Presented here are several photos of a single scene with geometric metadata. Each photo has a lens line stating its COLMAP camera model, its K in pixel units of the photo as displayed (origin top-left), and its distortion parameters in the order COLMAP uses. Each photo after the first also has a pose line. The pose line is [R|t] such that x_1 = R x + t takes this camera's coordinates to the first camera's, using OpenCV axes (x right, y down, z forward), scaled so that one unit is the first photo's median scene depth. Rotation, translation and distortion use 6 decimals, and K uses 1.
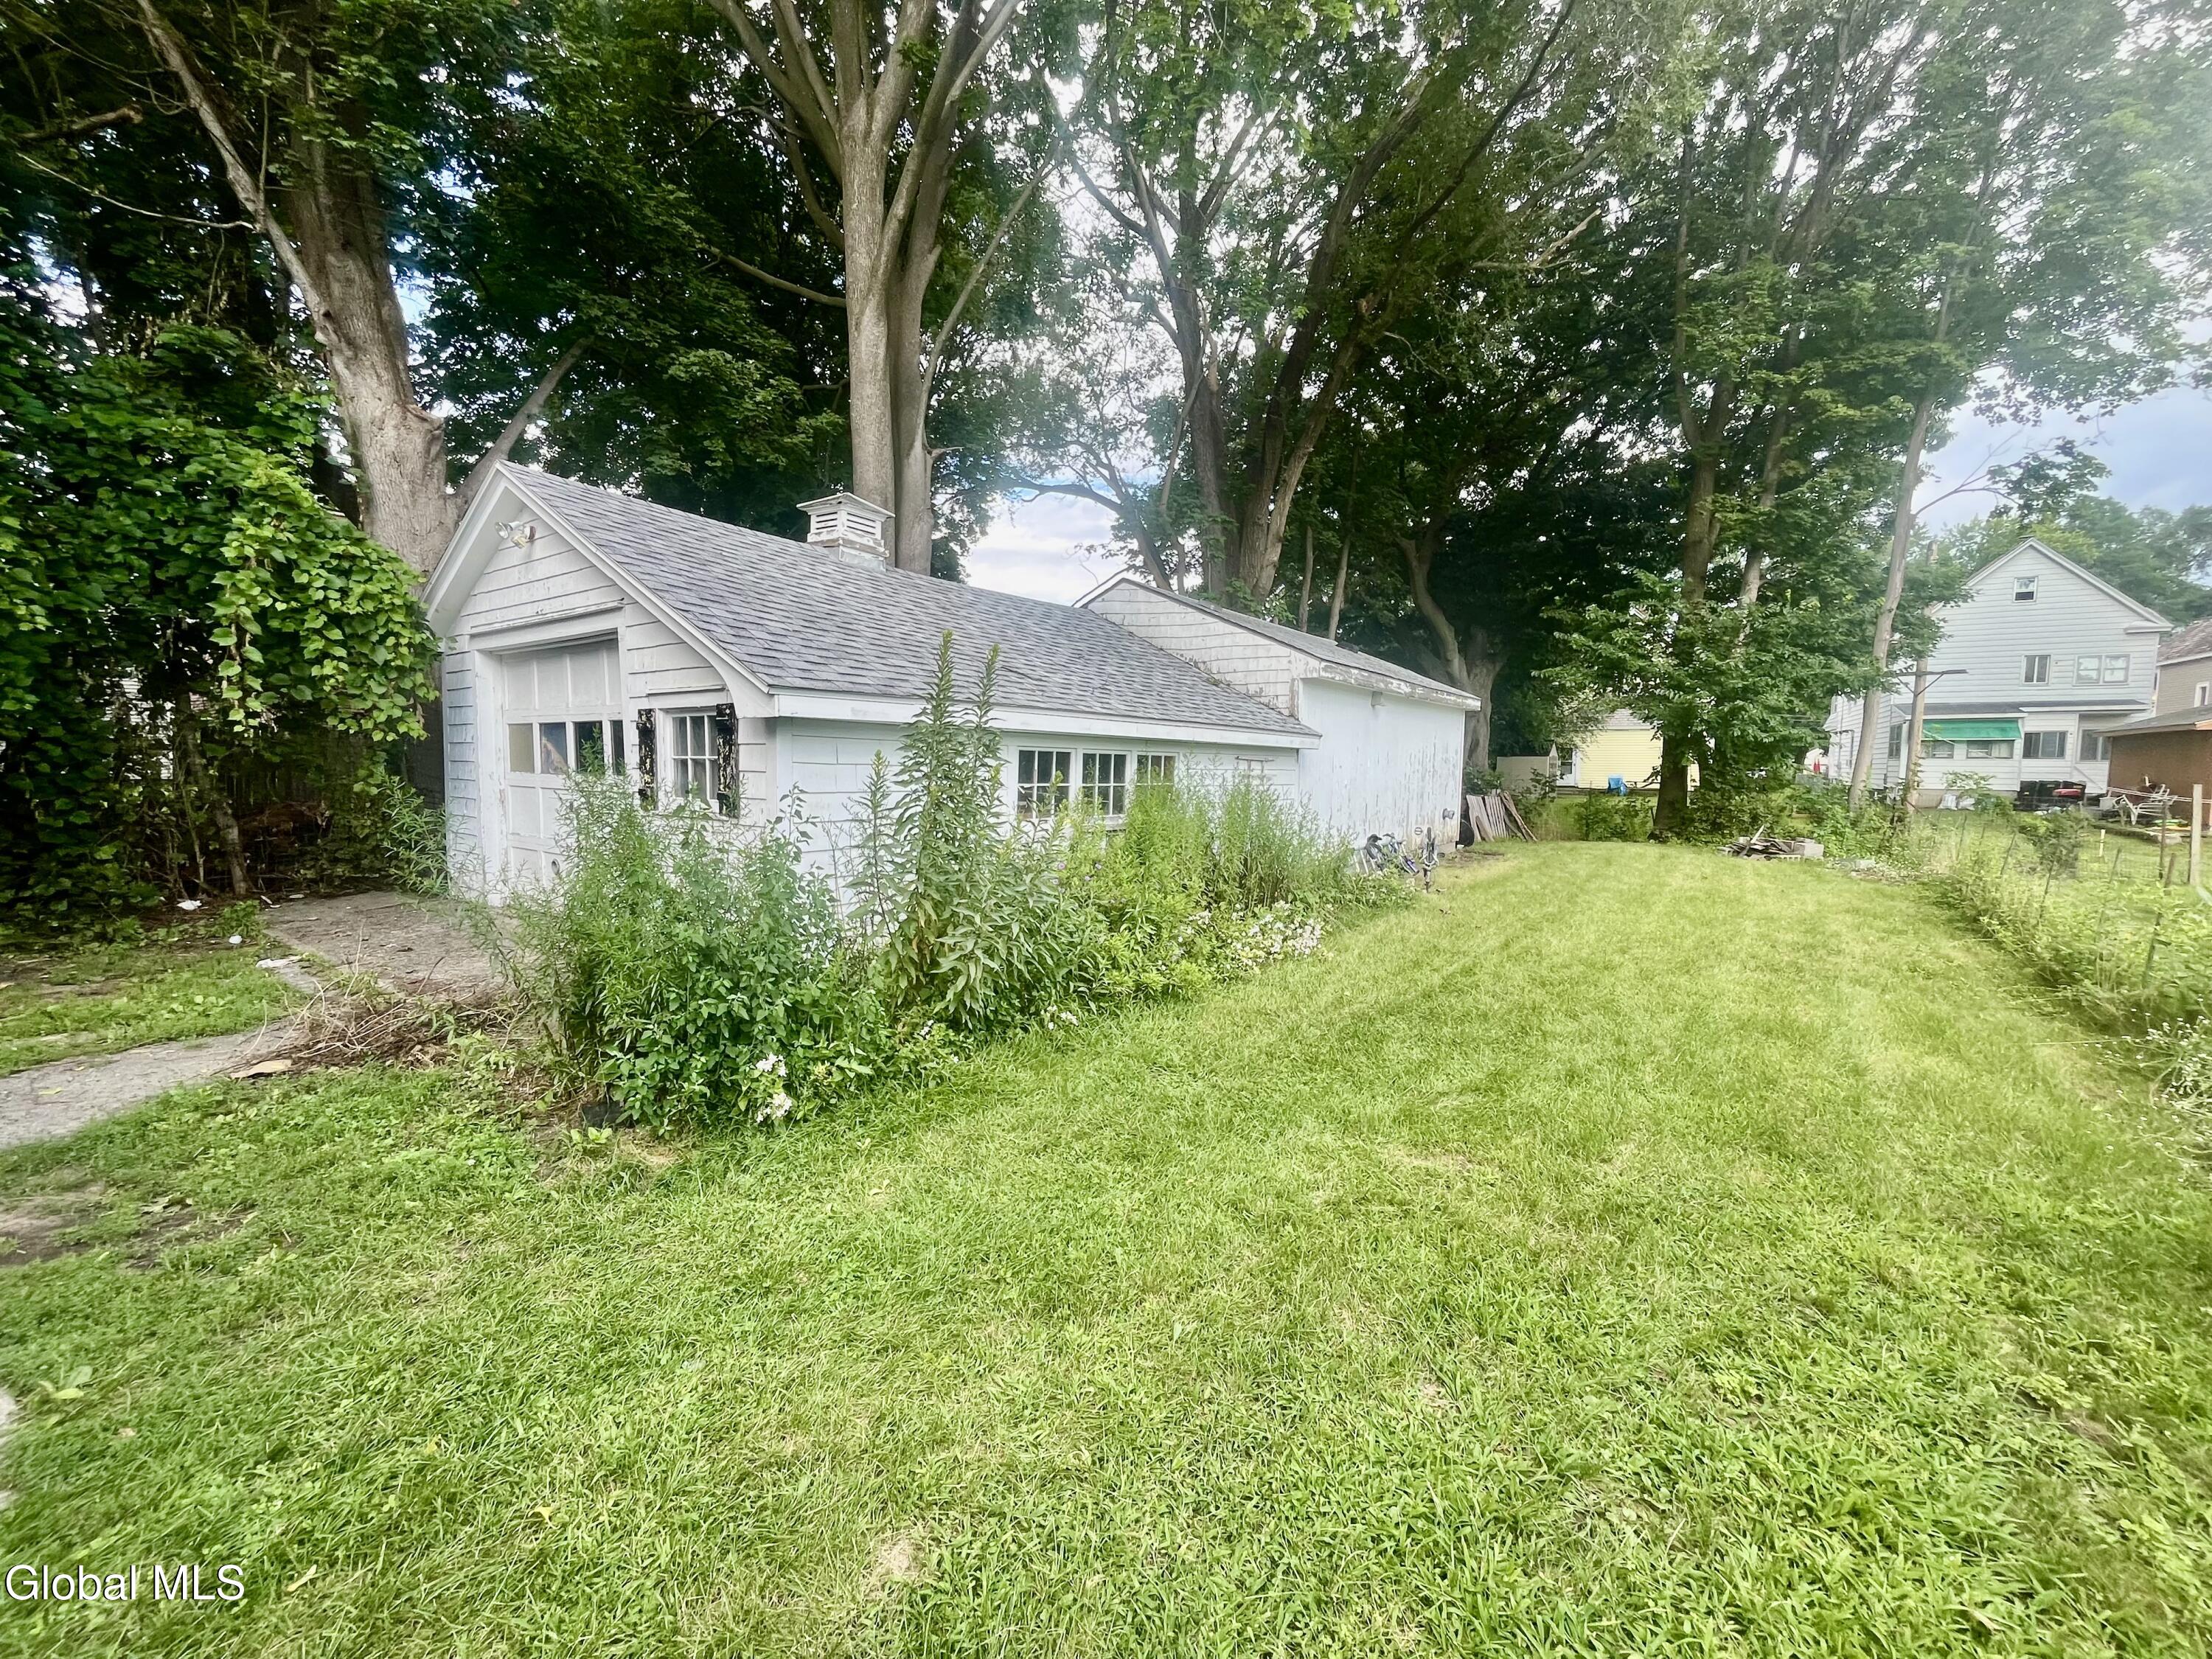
lens RADIAL K [[916.7, 0, 1106.0], [0, 916.7, 829.5], [0, 0, 1]] dist [-0.001227, -0.000149]
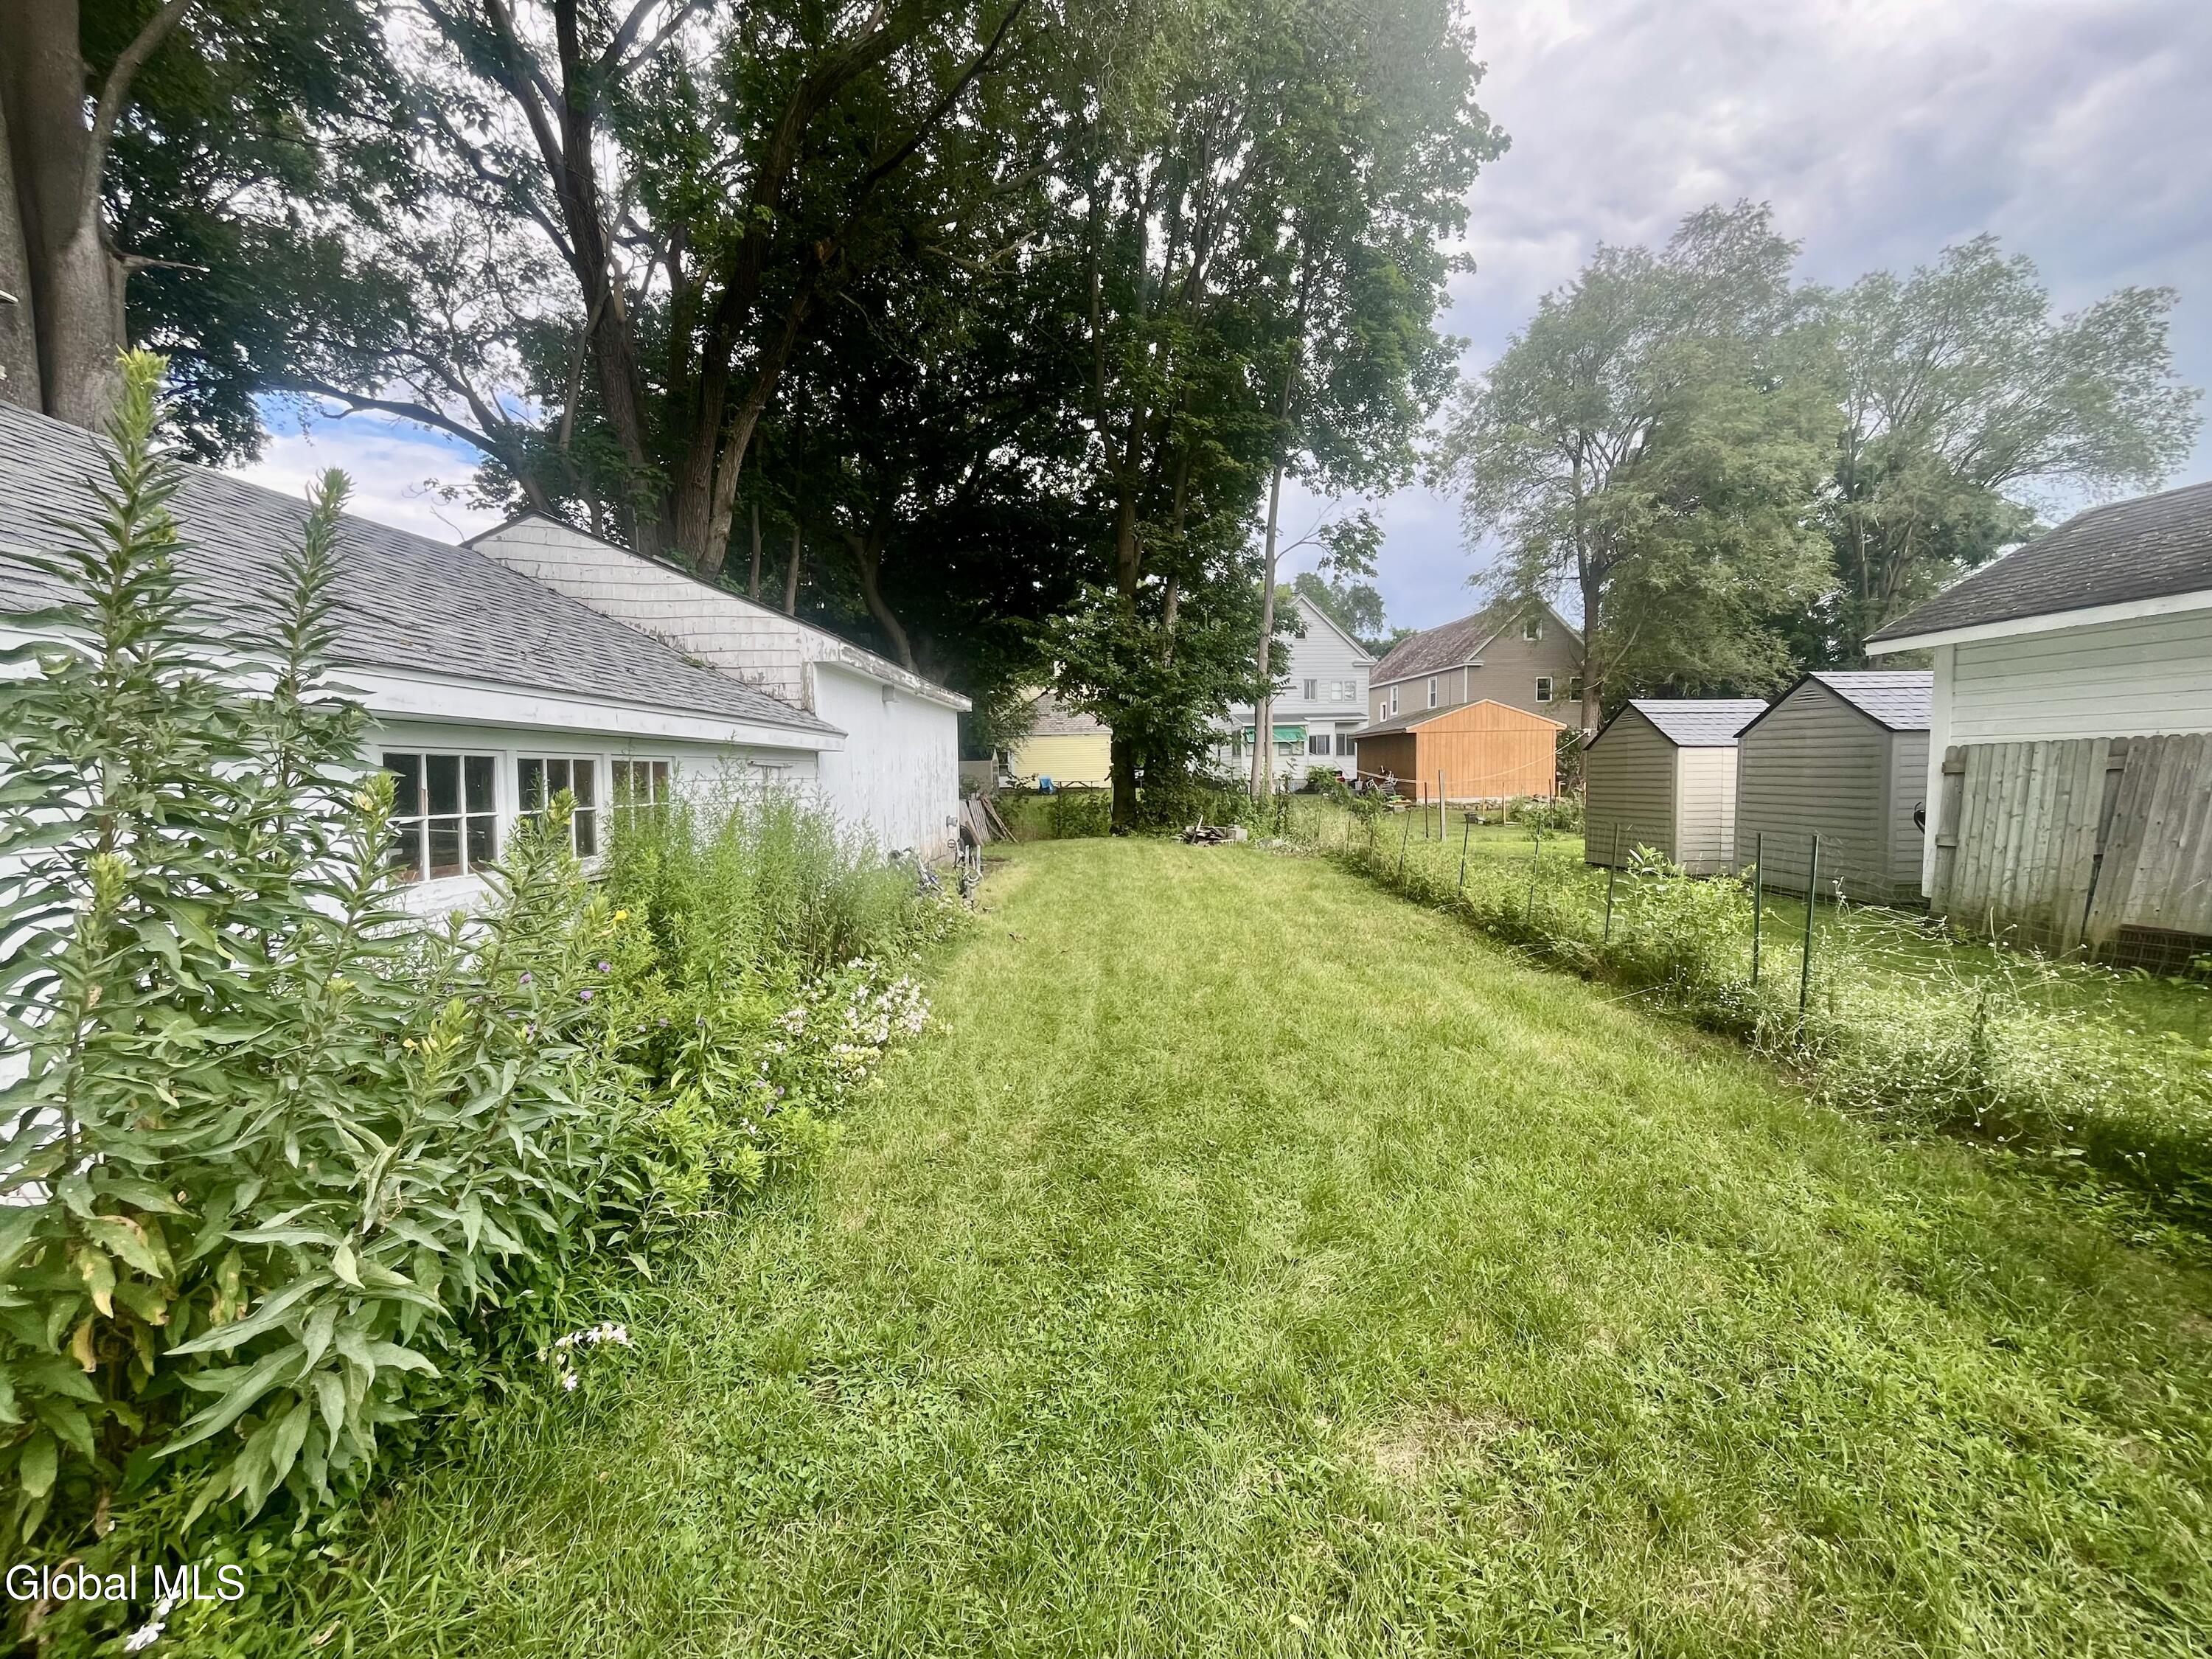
lens RADIAL K [[897.1, 0, 1106.0], [0, 897.1, 829.5], [0, 0, 1]] dist [-0.002162, -0.000295]
pose [[0.816207, -0.062938, 0.574322, -0.020334], [0.067334, 0.997637, 0.013635, -0.008349], [-0.573823, 0.027542, 0.818516, 0.128387]]
